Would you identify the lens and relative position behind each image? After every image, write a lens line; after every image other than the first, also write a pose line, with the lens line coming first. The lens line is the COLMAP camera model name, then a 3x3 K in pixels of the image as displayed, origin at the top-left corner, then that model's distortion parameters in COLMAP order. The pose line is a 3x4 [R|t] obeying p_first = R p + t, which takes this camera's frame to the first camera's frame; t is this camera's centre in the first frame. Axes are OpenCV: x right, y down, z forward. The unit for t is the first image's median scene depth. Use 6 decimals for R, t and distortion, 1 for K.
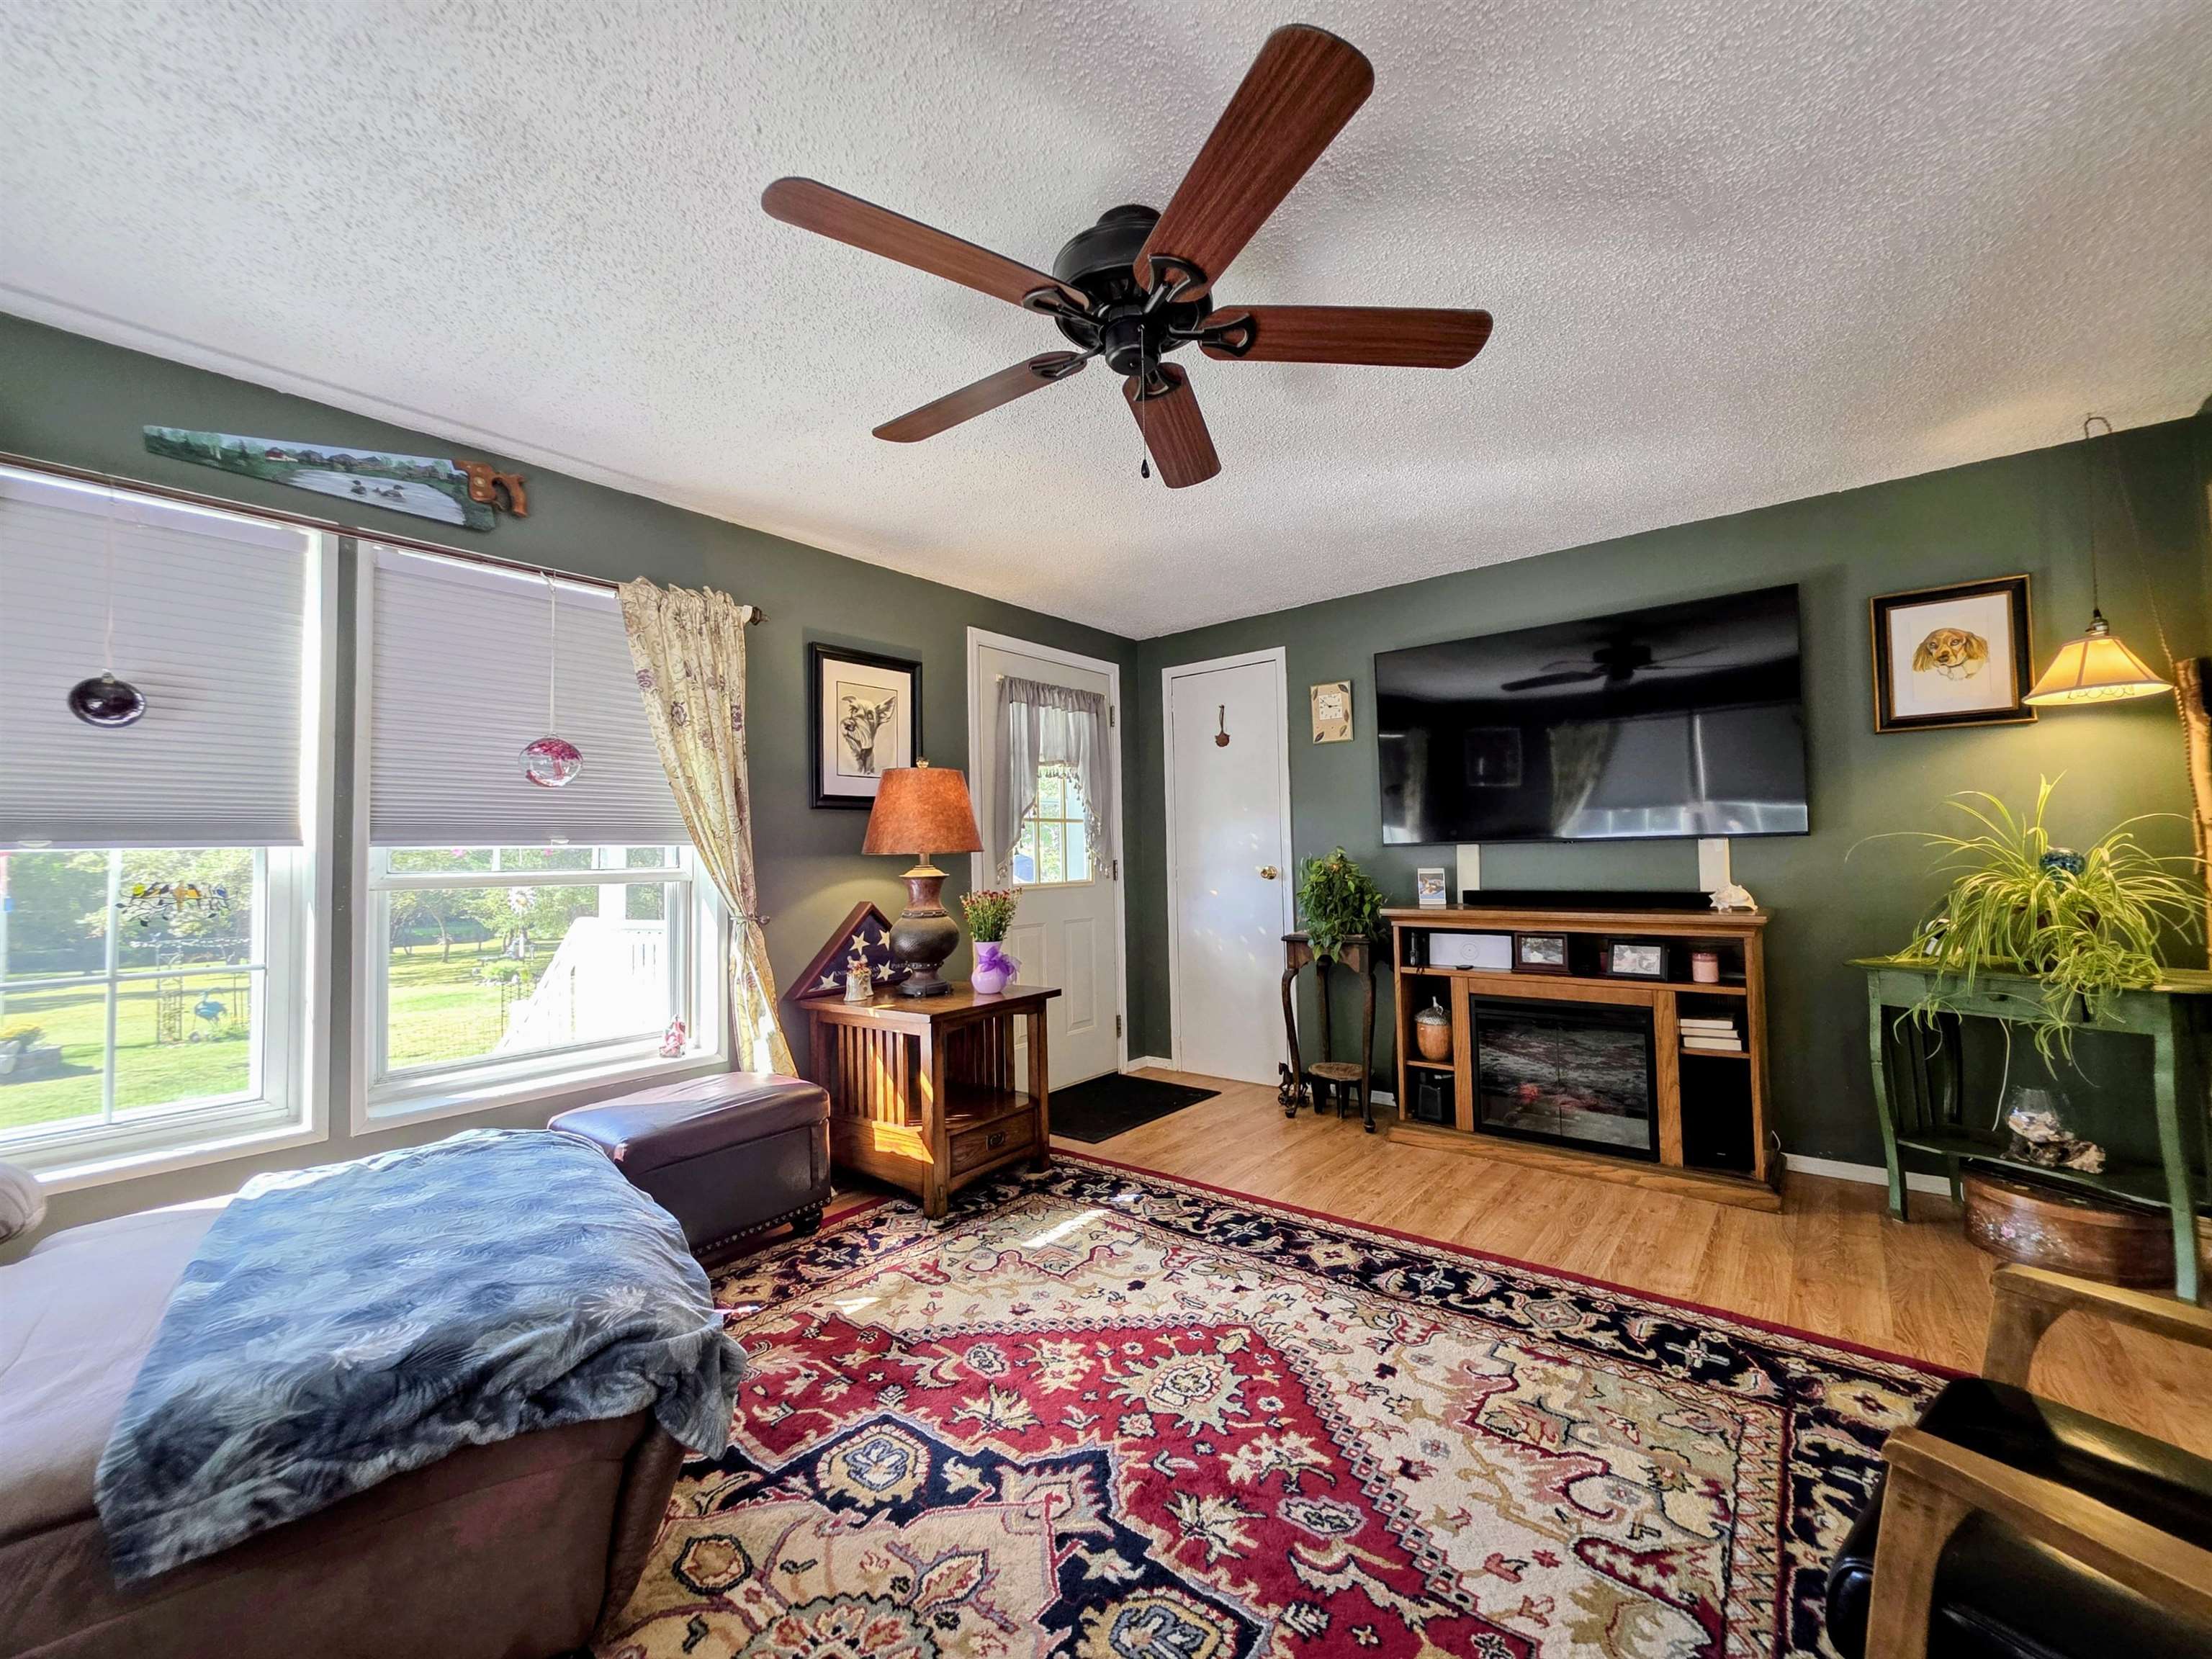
lens RADIAL K [[899.4, 0, 1111.1], [0, 899.4, 821.8], [0, 0, 1]] dist [0.001105, 0.000371]
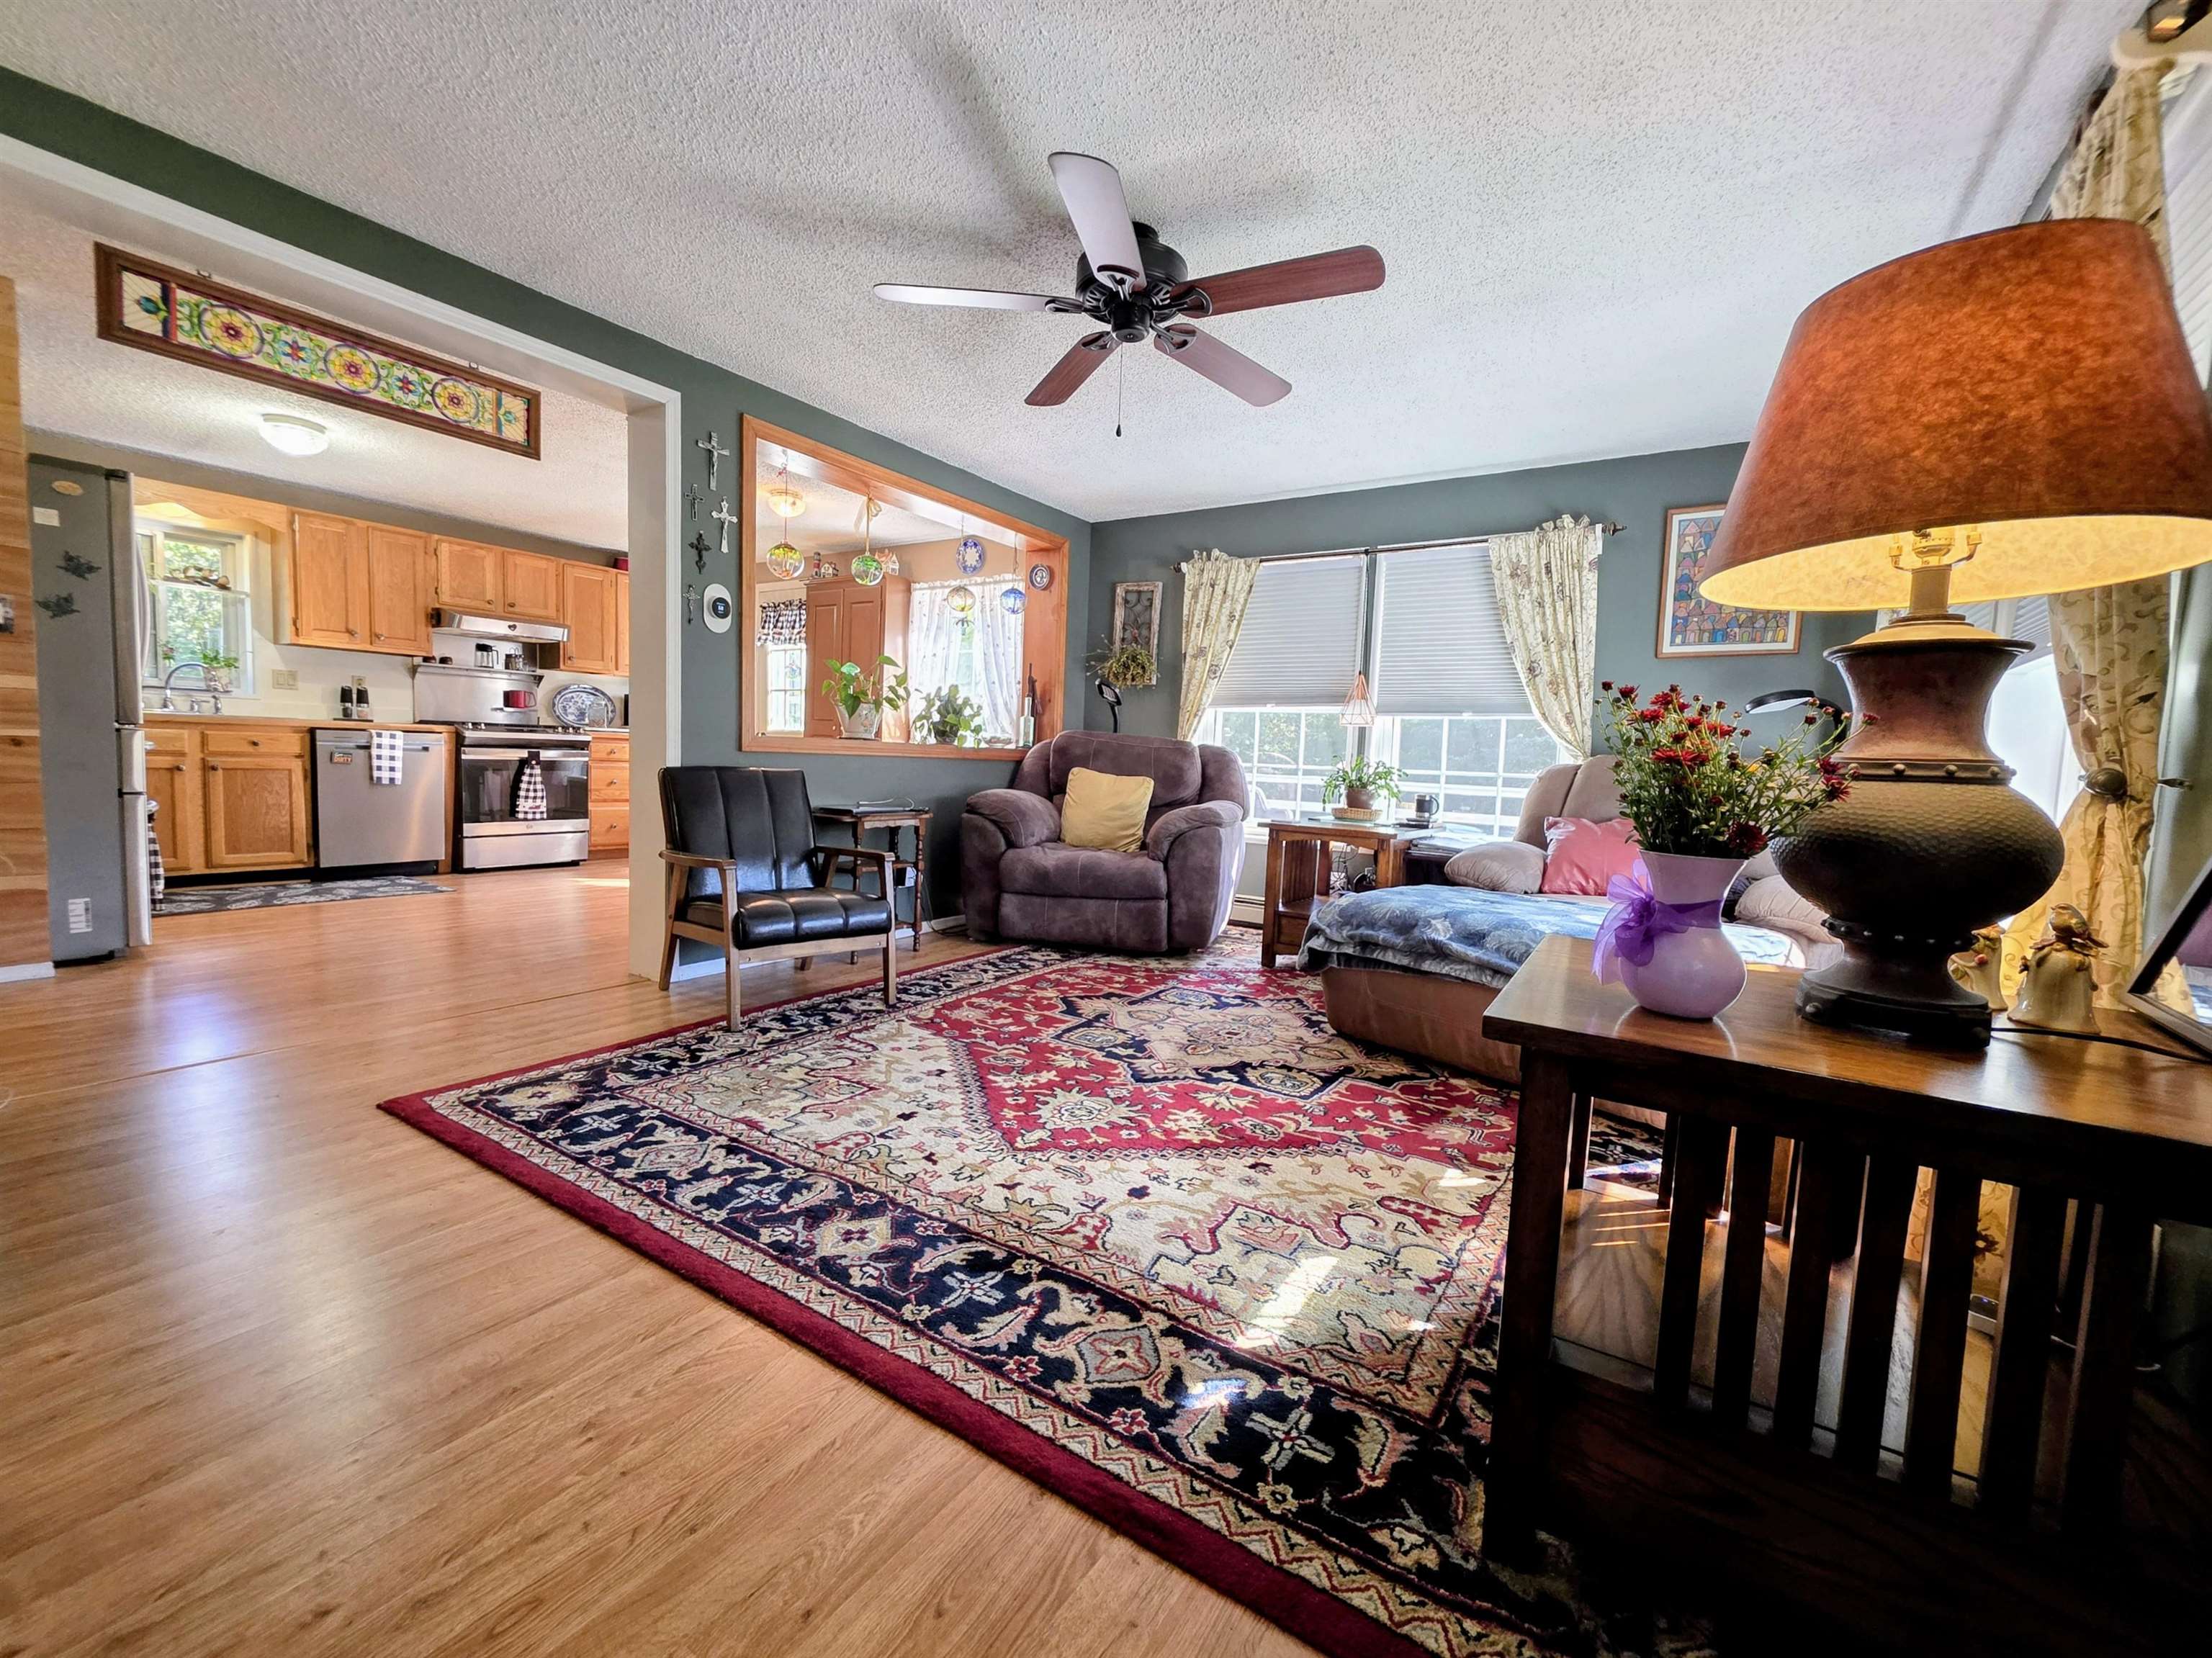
lens RADIAL K [[903.8, 0, 1127.0], [0, 903.8, 823.1], [0, 0, 1]] dist [-0.000419, -0.000020]
pose [[-0.993150, -0.011810, -0.116249, 0.136713], [-0.016306, 0.999152, 0.037803, 0.157138], [0.115704, 0.039440, -0.992500, 1.793038]]
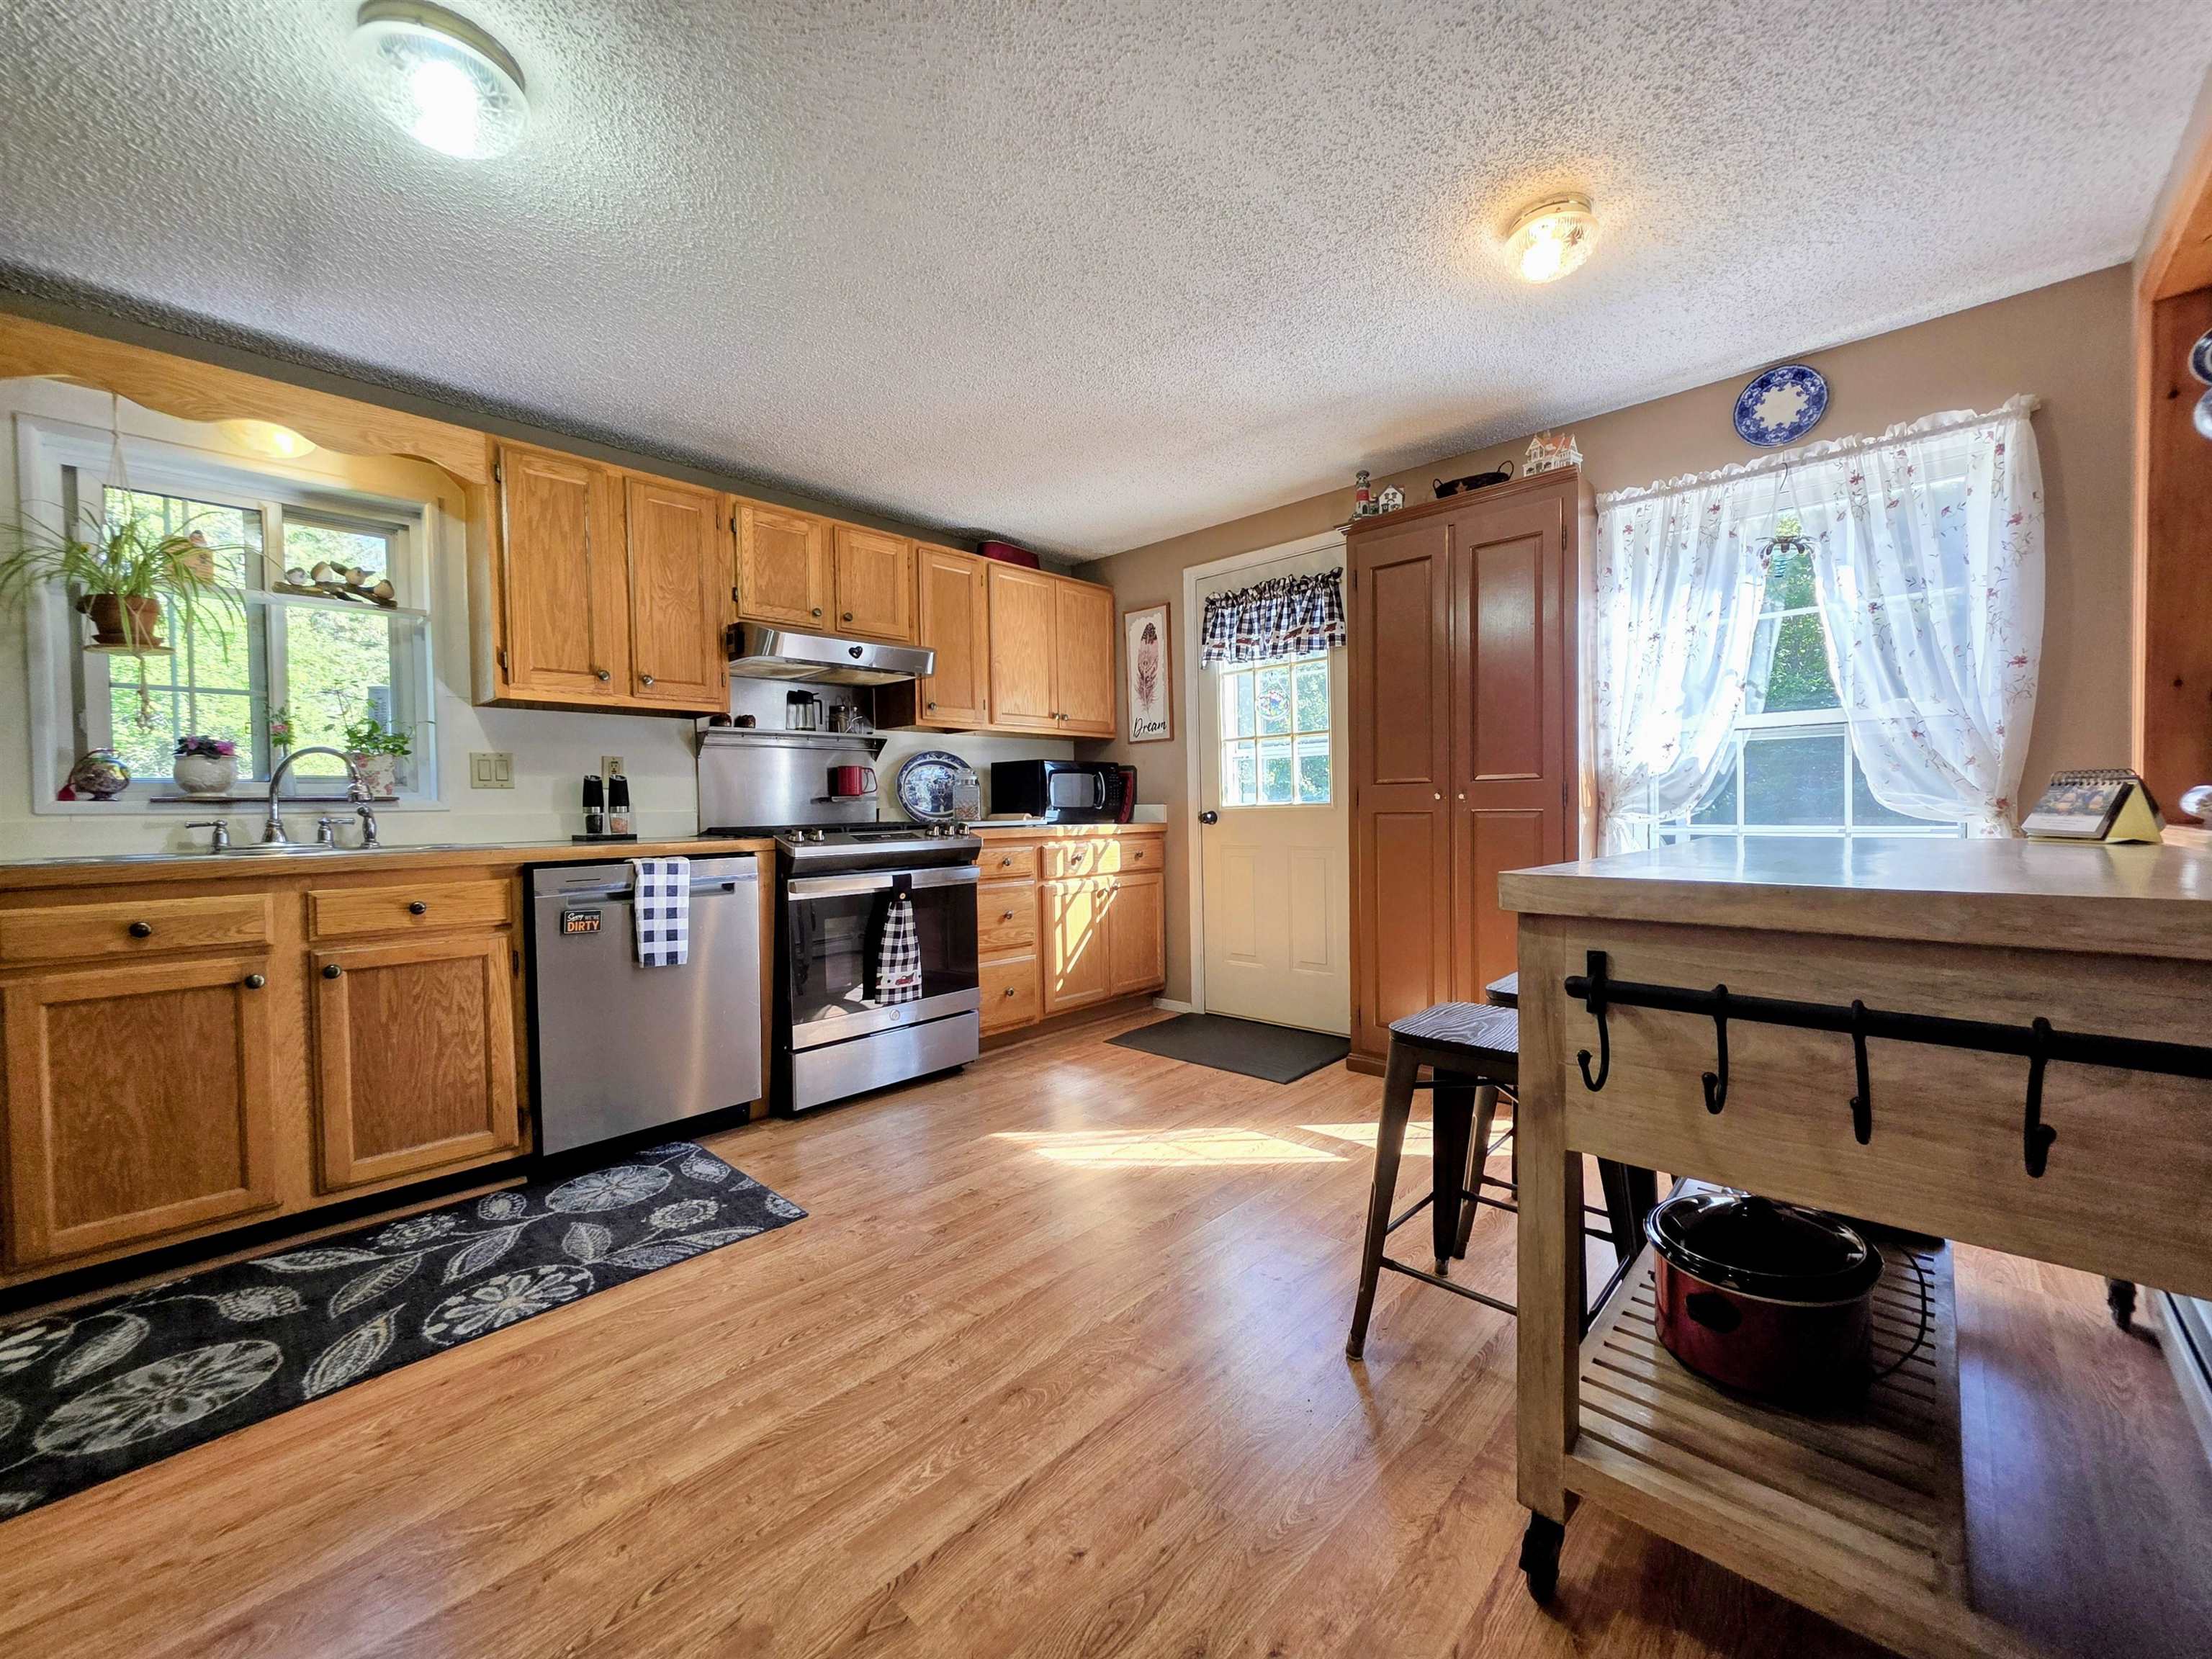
lens RADIAL K [[882.9, 0, 1123.9], [0, 882.9, 822.0], [0, 0, 1]] dist [0.000136, 0.000181]
pose [[-0.996847, 0.037477, 0.069945, 1.072531], [0.036012, 0.999107, -0.022100, 0.040255], [-0.070711, -0.019511, -0.997306, 0.369014]]
